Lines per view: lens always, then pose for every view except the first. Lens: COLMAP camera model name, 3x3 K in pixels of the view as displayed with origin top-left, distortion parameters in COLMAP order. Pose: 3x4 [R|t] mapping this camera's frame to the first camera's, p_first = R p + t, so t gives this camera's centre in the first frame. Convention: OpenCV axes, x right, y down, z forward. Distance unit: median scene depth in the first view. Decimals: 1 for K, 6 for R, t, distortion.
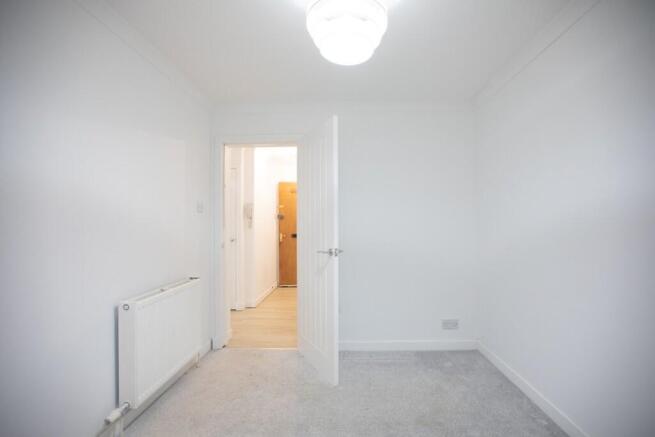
lens RADIAL K [[300.6, 0, 328.6], [0, 300.6, 223.4], [0, 0, 1]] dist [-0.039393, 0.007664]
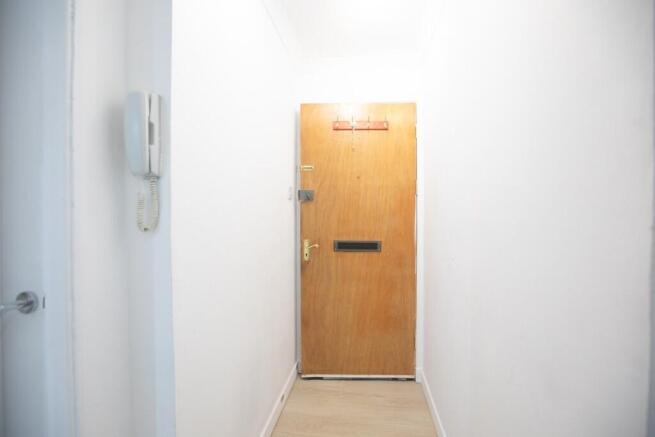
lens RADIAL K [[300.6, 0, 329.5], [0, 300.6, 220.0], [0, 0, 1]] dist [-0.039393, 0.007664]
pose [[0.998489, 0.005800, -0.054639, -0.311943], [-0.004904, 0.999852, 0.016513, 0.007332], [0.054727, -0.016220, 0.998370, 1.802950]]
